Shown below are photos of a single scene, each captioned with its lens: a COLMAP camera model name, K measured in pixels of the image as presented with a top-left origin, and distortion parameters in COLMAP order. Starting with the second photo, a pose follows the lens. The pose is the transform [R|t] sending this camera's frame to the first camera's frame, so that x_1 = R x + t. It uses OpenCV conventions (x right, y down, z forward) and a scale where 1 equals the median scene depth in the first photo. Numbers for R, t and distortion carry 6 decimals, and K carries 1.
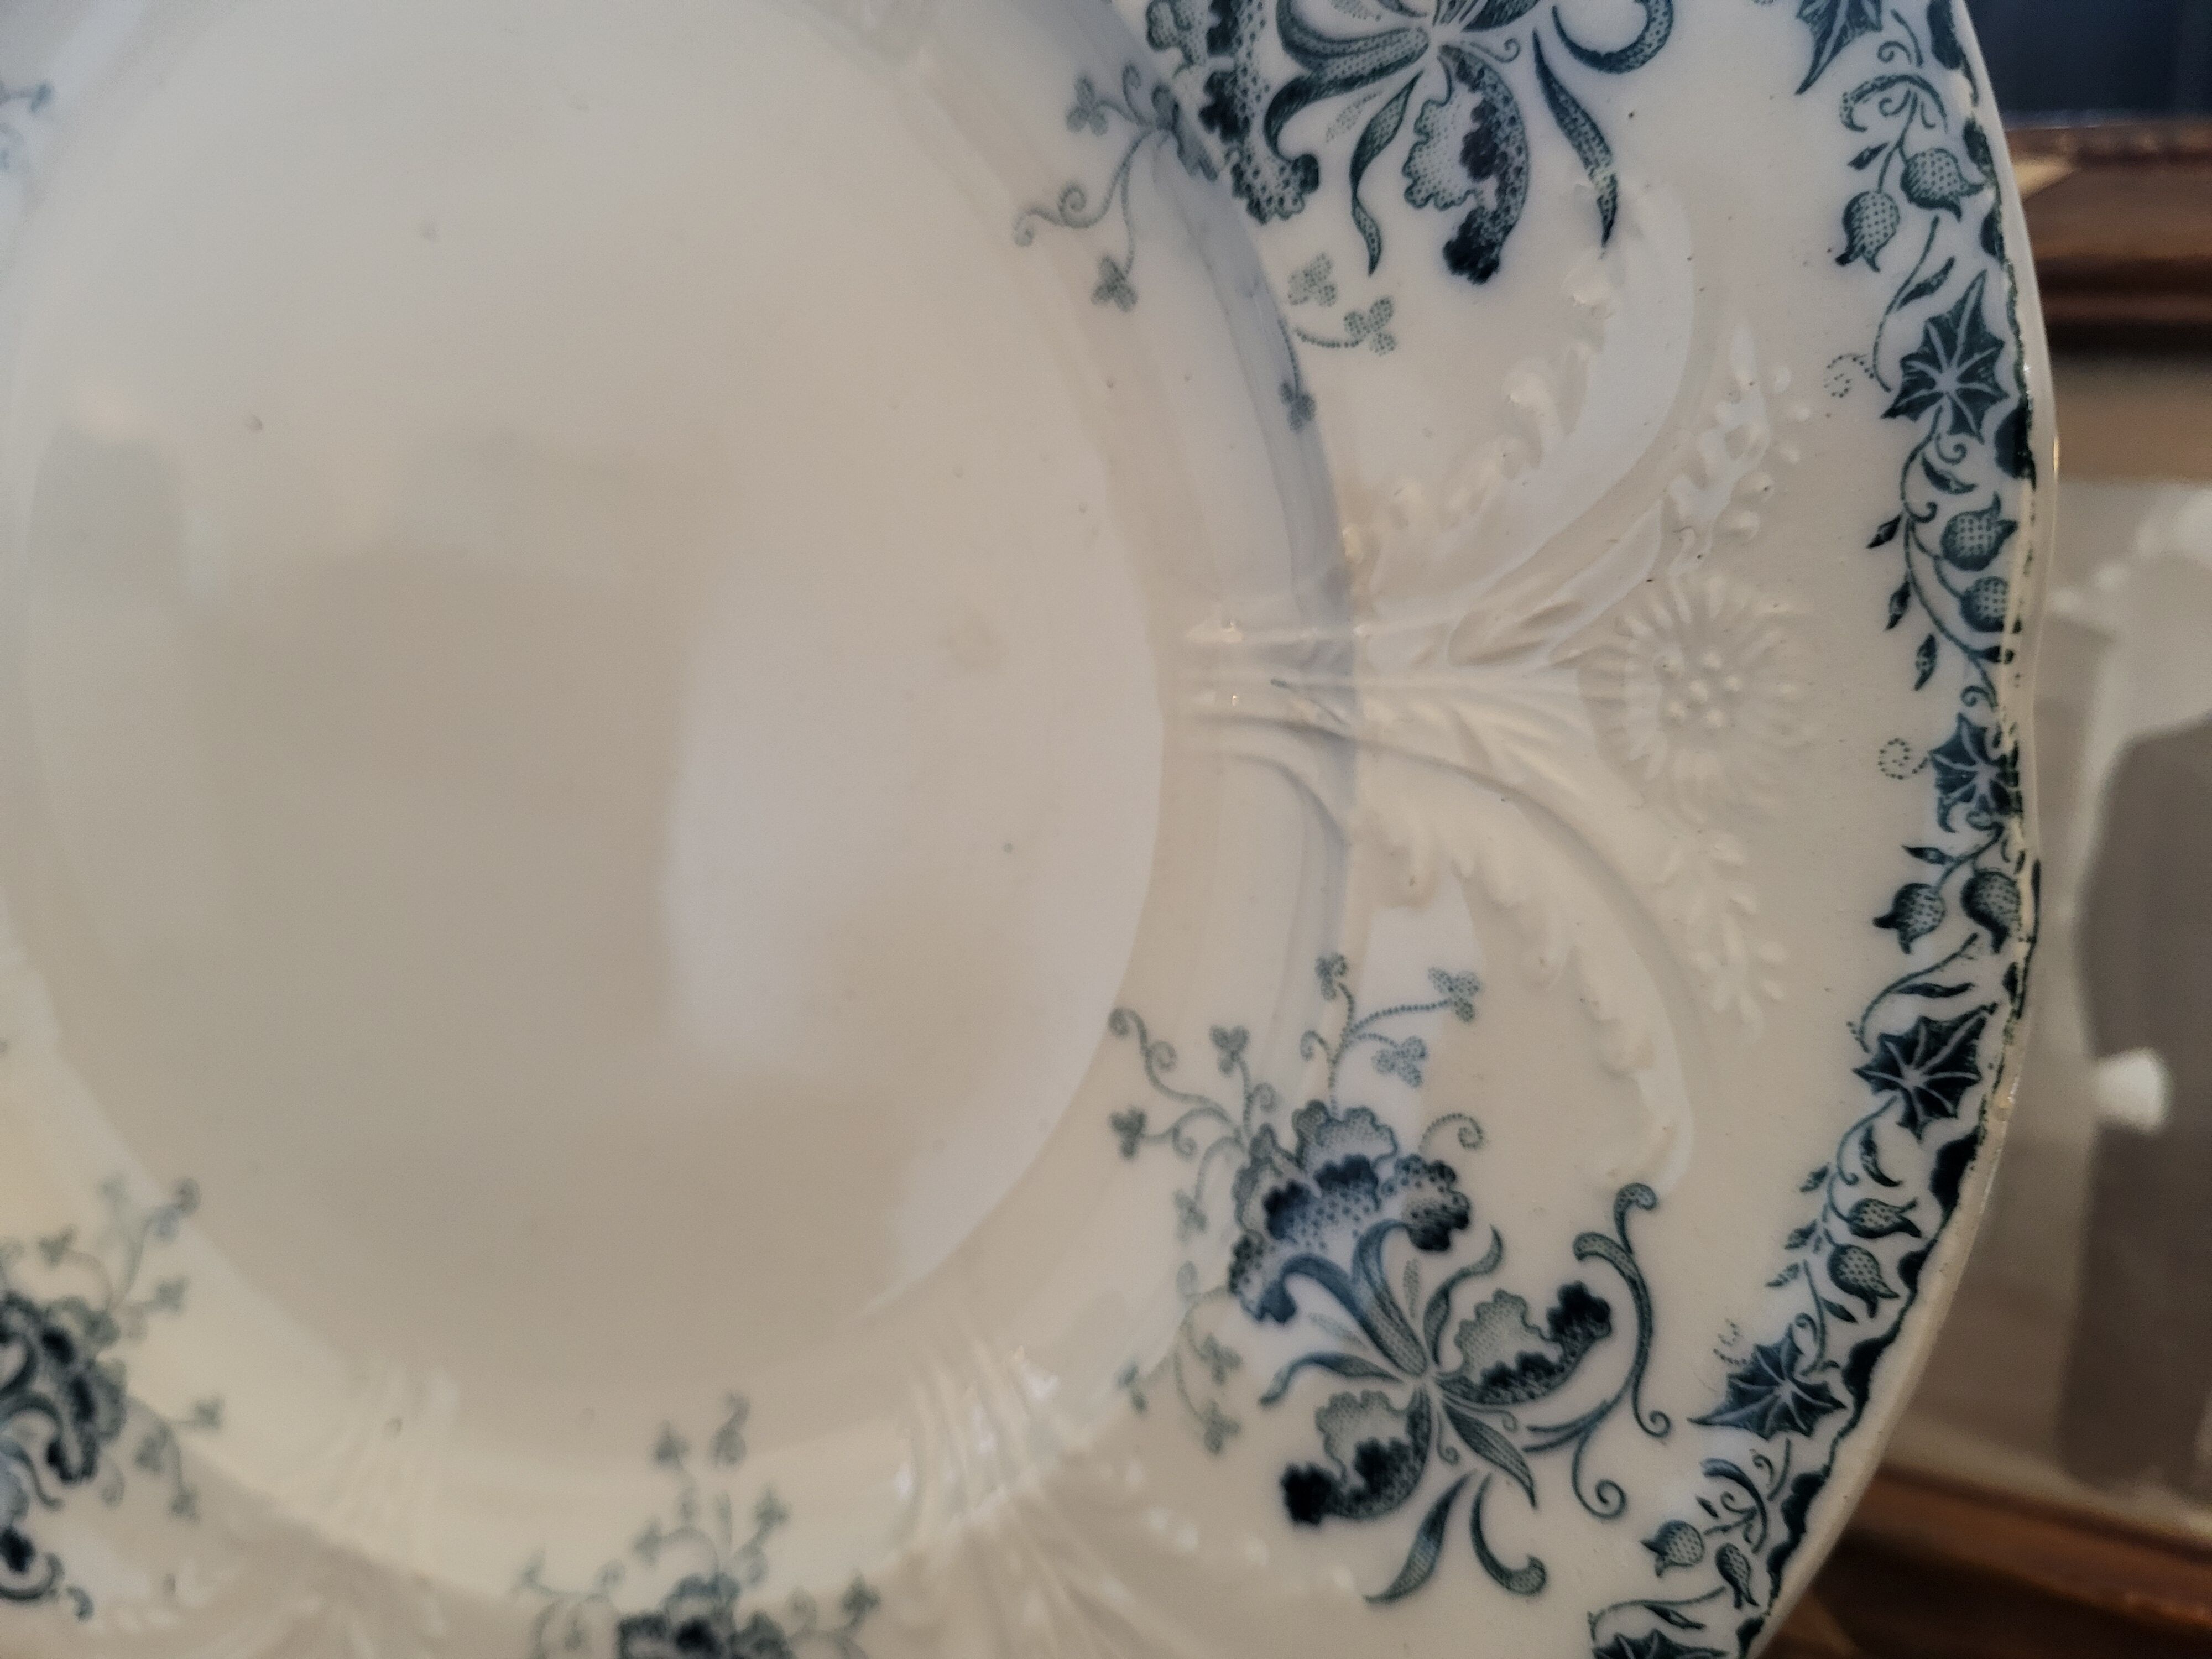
lens RADIAL K [[1798.5, 0, 1114.8], [0, 1798.5, 794.3], [0, 0, 1]] dist [-0.045937, 0.006654]
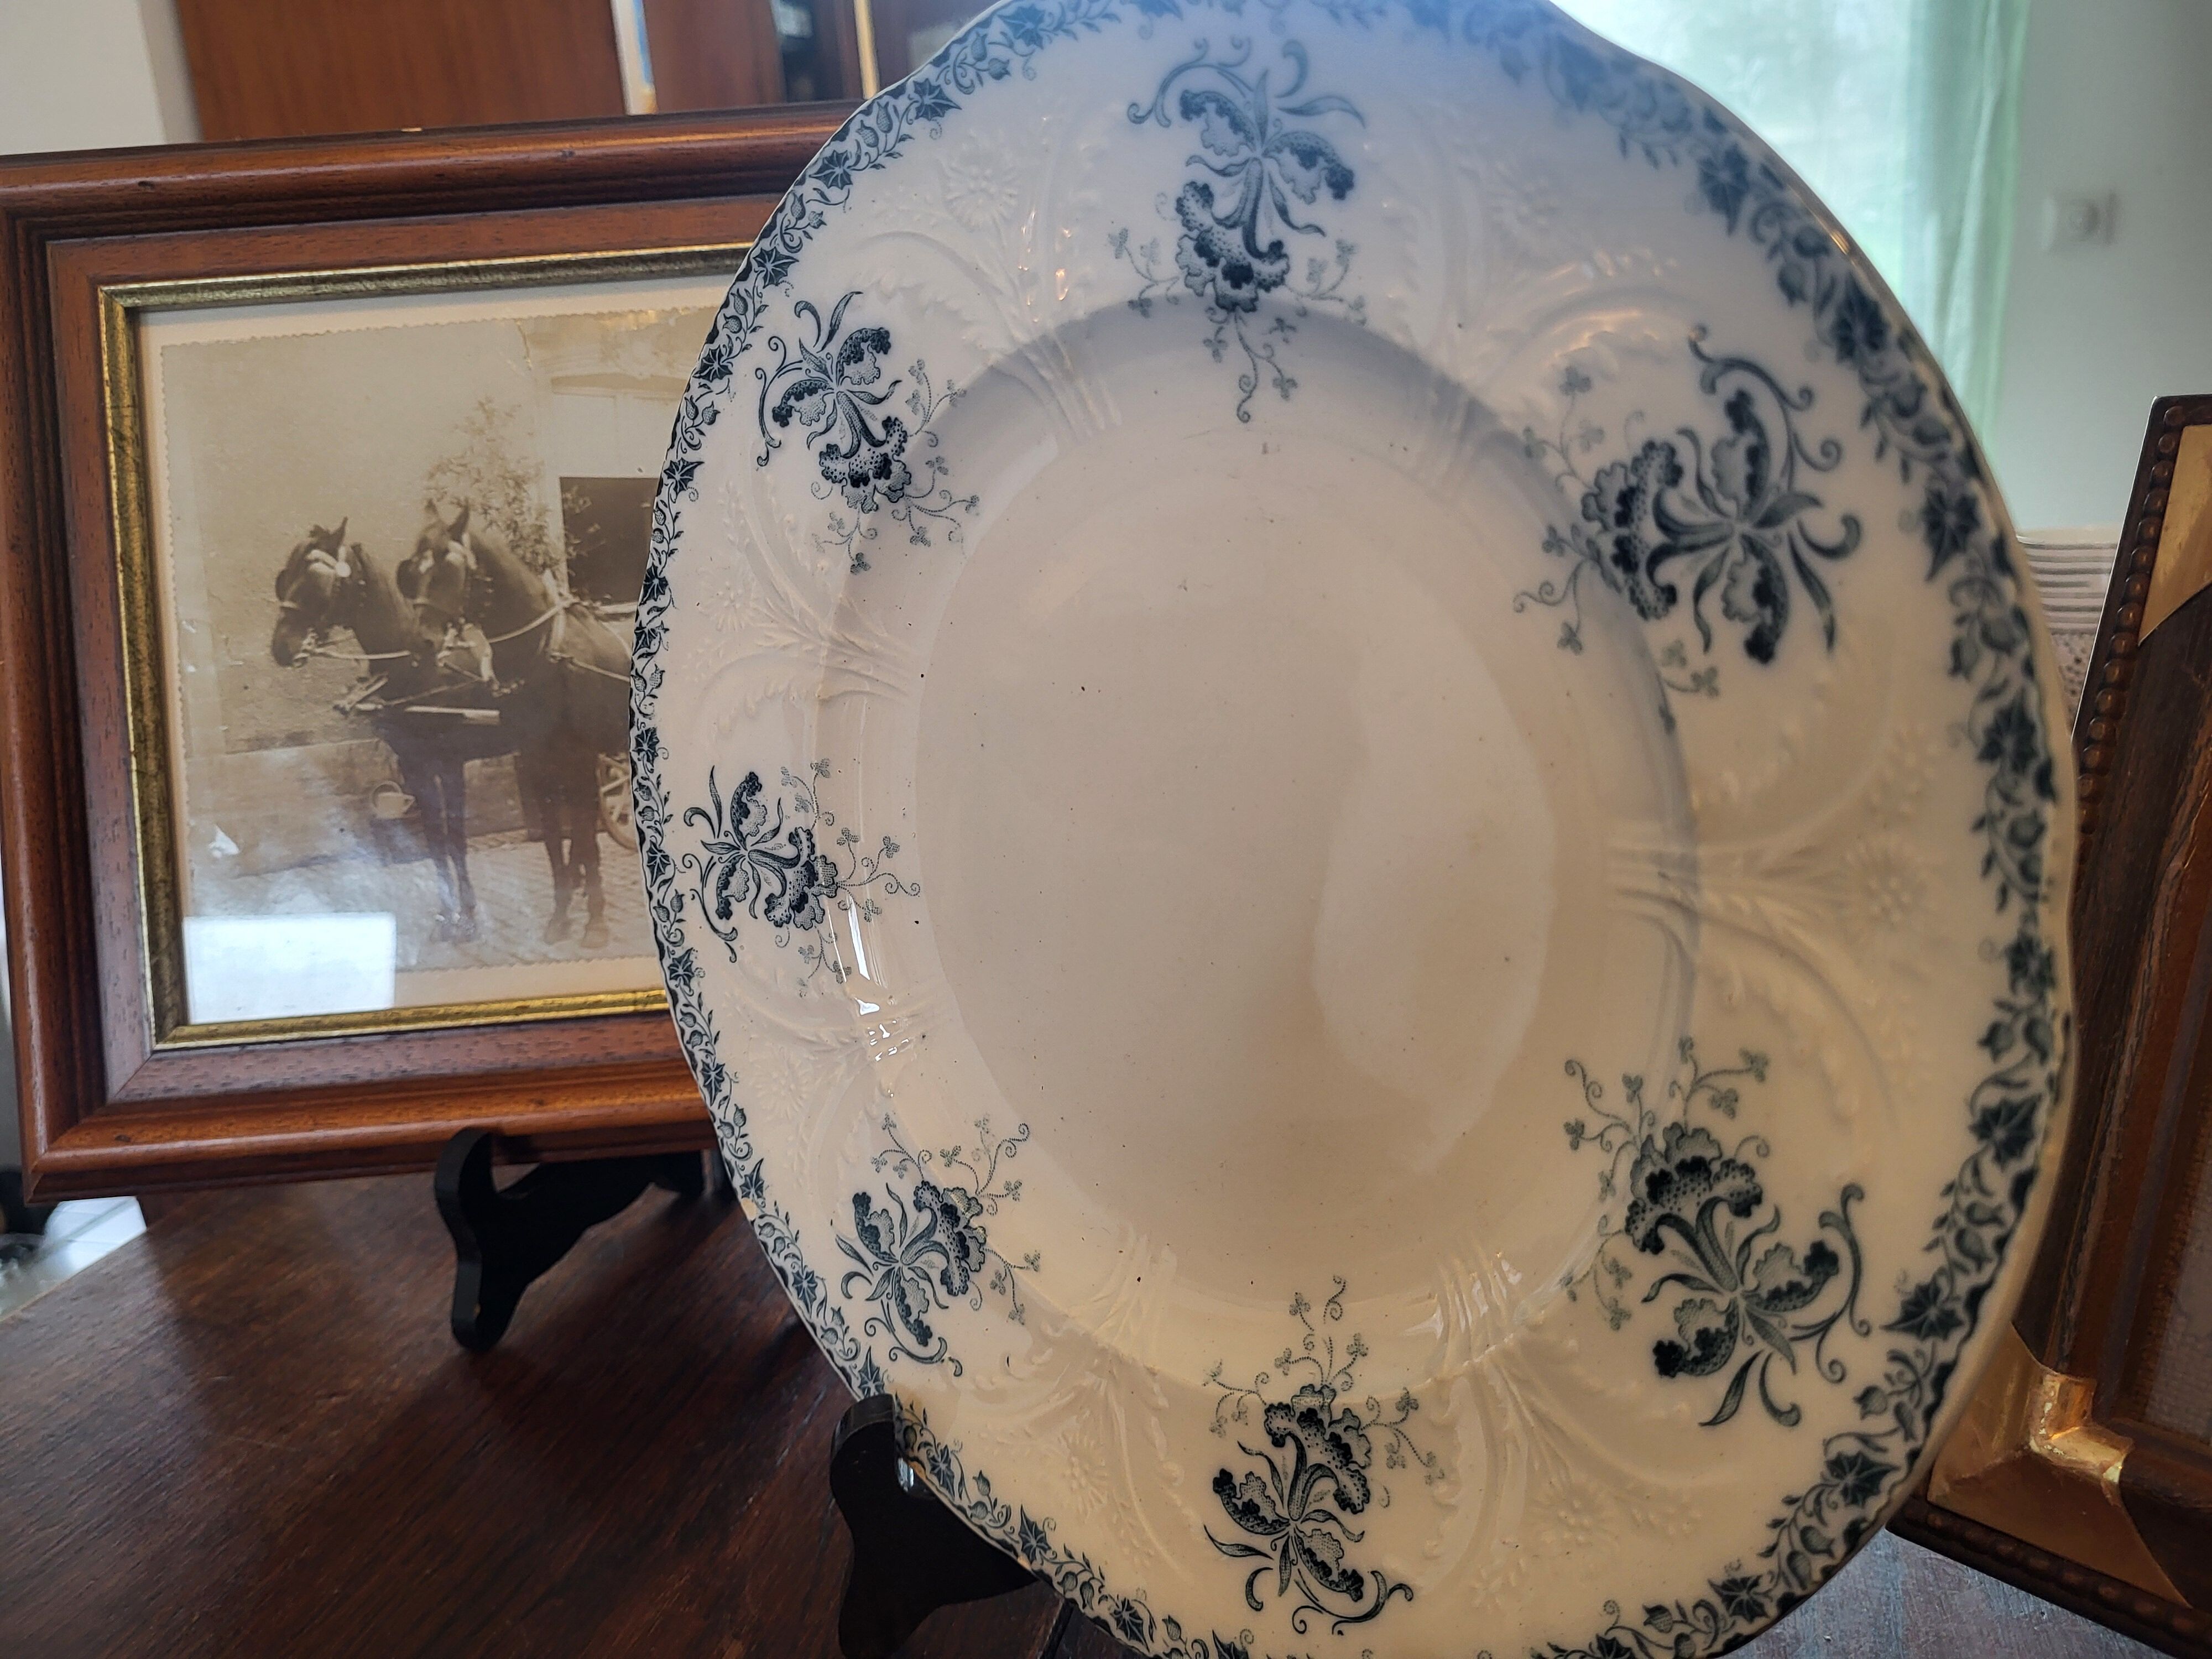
lens RADIAL K [[1726.4, 0, 1107.4], [0, 1726.4, 816.5], [0, 0, 1]] dist [0.017205, -0.006832]
pose [[0.933163, 0.024316, -0.358631, 0.202275], [-0.028473, 0.999575, -0.006314, -0.099283], [0.358324, 0.016104, 0.933458, -0.776019]]
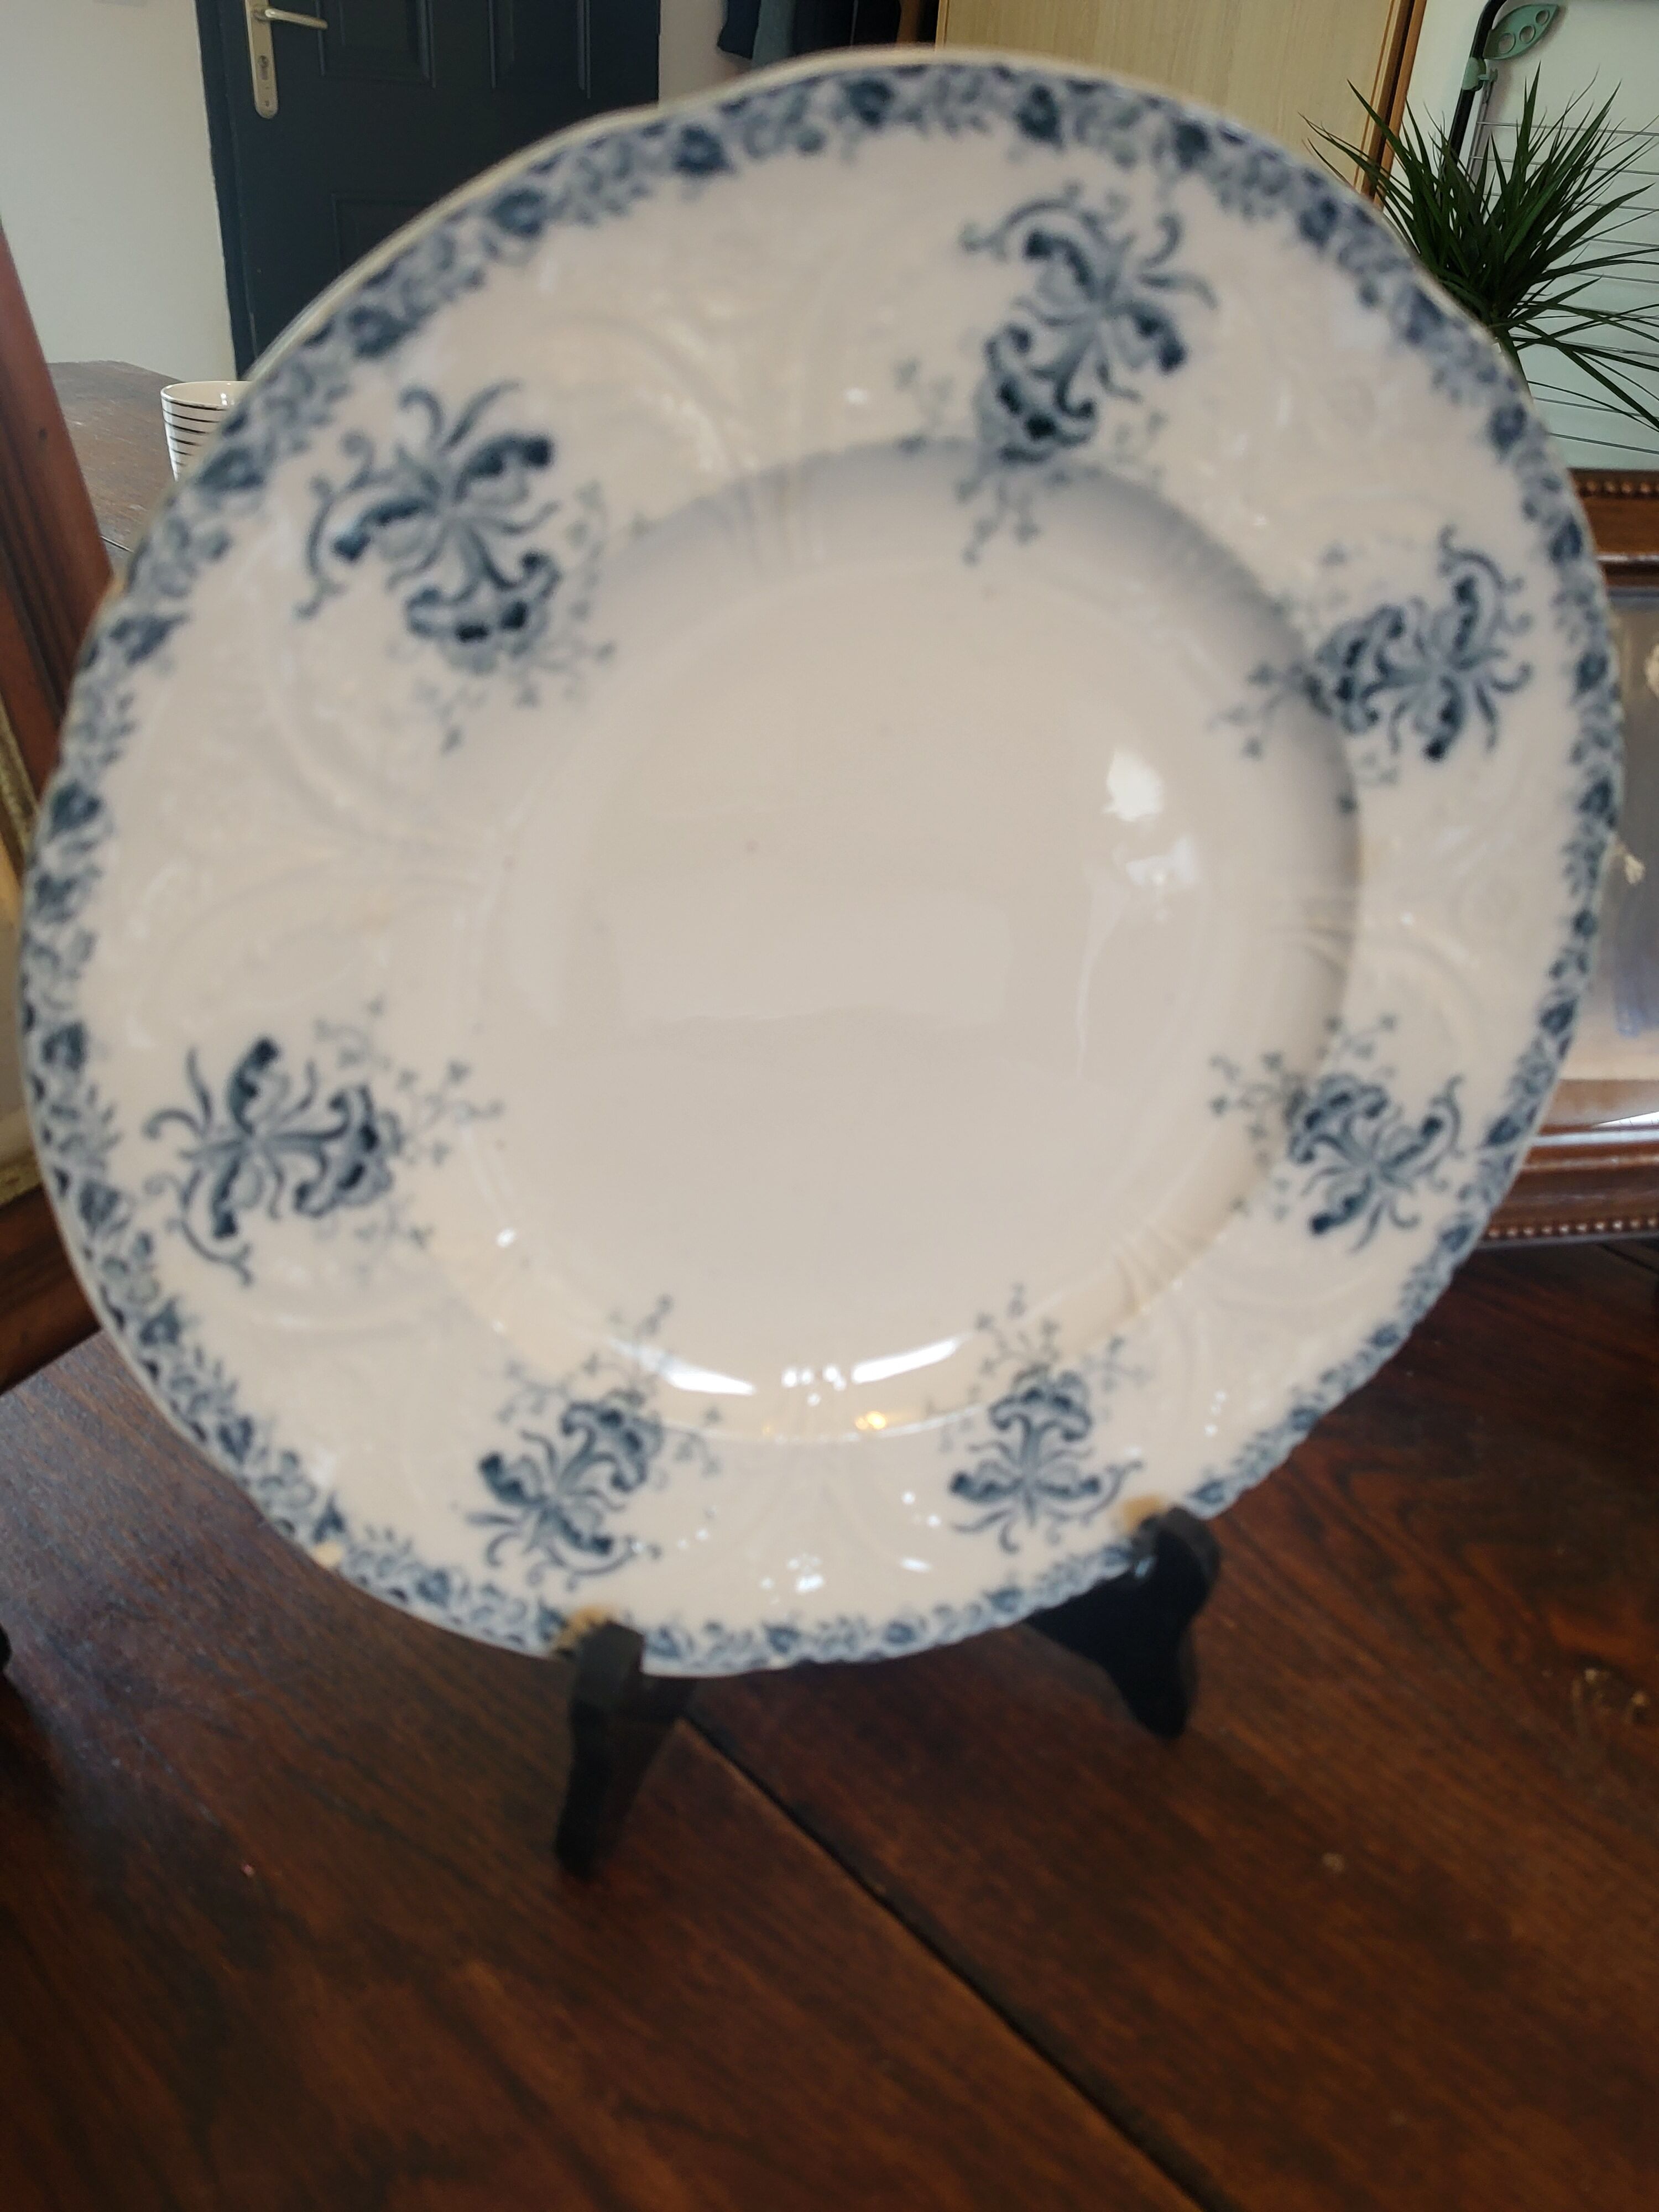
lens RADIAL K [[1686.5, 0, 879.5], [0, 1686.5, 1099.1], [0, 0, 1]] dist [0.069746, -0.084061]
pose [[0.754294, -0.274884, 0.596221, -1.879965], [0.093490, 0.943847, 0.316879, -0.638331], [-0.649847, -0.183279, 0.737637, -0.357202]]
